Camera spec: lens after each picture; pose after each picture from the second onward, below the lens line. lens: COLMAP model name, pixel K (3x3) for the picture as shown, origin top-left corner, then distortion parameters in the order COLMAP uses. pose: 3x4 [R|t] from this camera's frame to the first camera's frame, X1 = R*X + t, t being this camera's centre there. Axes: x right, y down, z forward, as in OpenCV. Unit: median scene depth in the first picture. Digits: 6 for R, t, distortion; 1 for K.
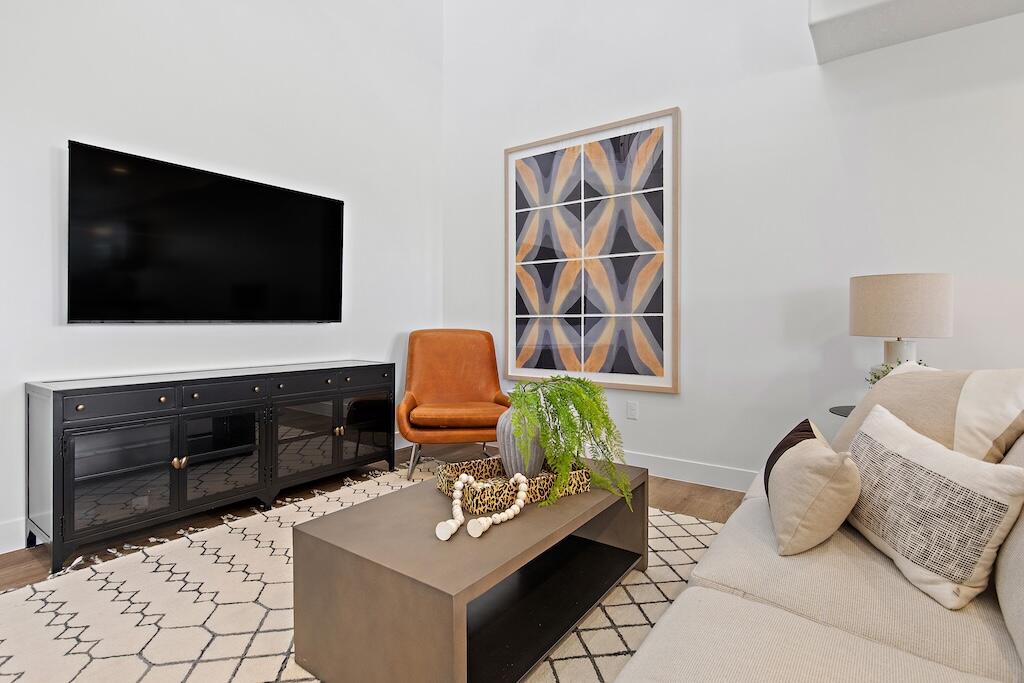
lens RADIAL K [[509.7, 0, 511.7], [0, 509.7, 324.7], [0, 0, 1]] dist [-0.001505, -0.000402]
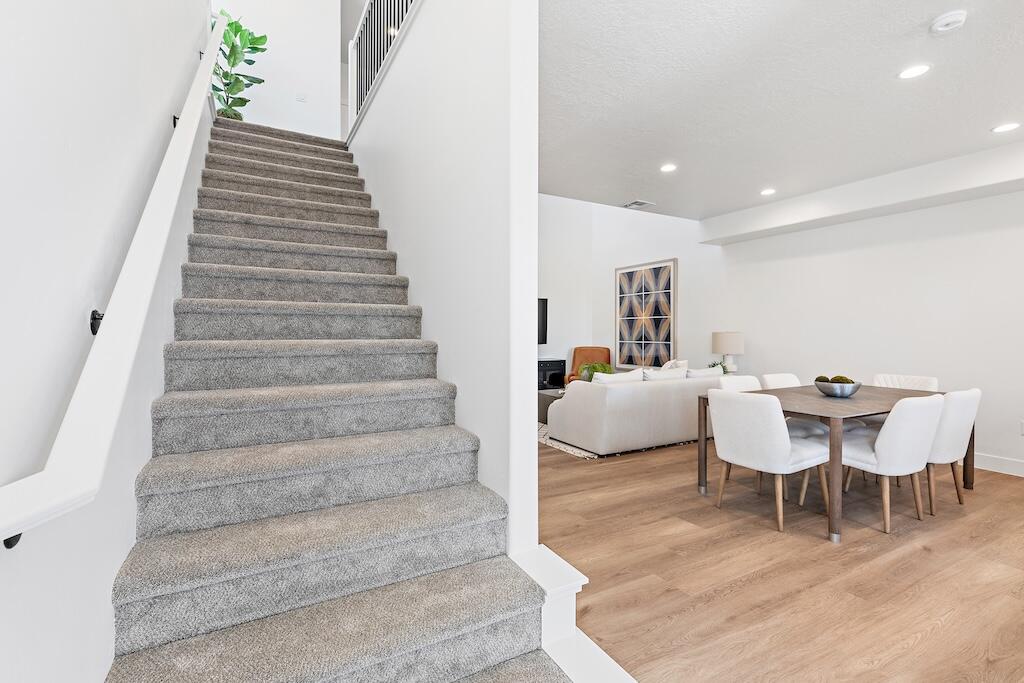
lens RADIAL K [[463.7, 0, 506.5], [0, 463.7, 335.8], [0, 0, 1]] dist [-0.001090, -0.000492]
pose [[0.900512, 0.002775, -0.434823, 0.501278], [-0.001312, 0.999992, 0.003663, -0.053637], [0.434830, -0.002728, 0.900509, -1.202597]]
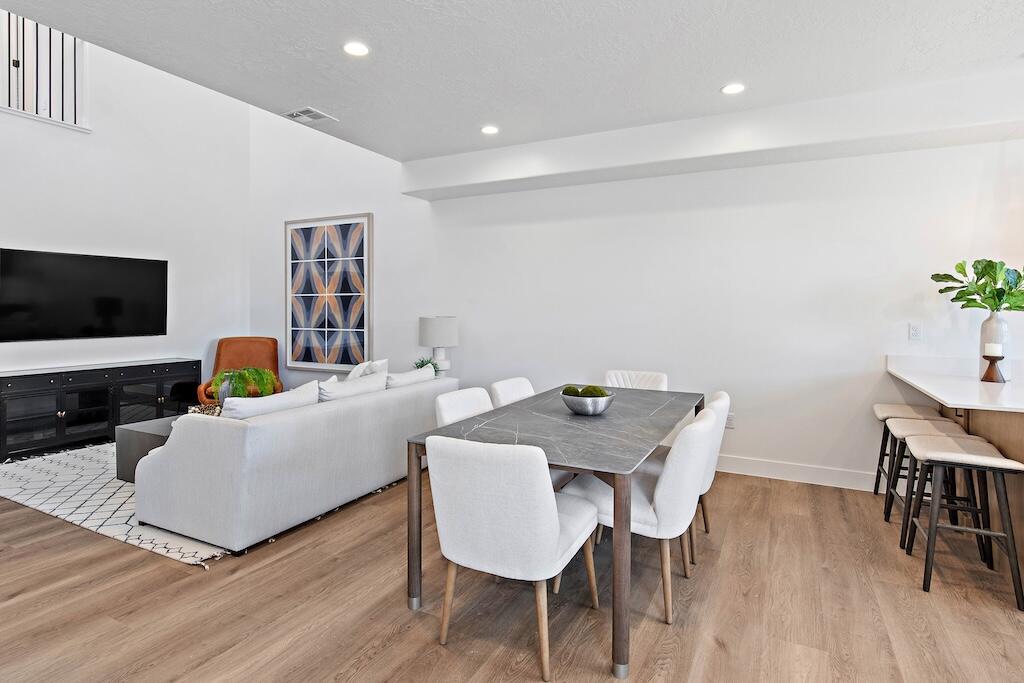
lens RADIAL K [[541.6, 0, 509.2], [0, 541.6, 313.3], [0, 0, 1]] dist [-0.000574, 0.000585]
pose [[0.989202, -0.001309, 0.146554, 0.467707], [0.000396, 0.999980, 0.006257, -0.080465], [-0.146560, -0.006132, 0.989183, -0.821079]]
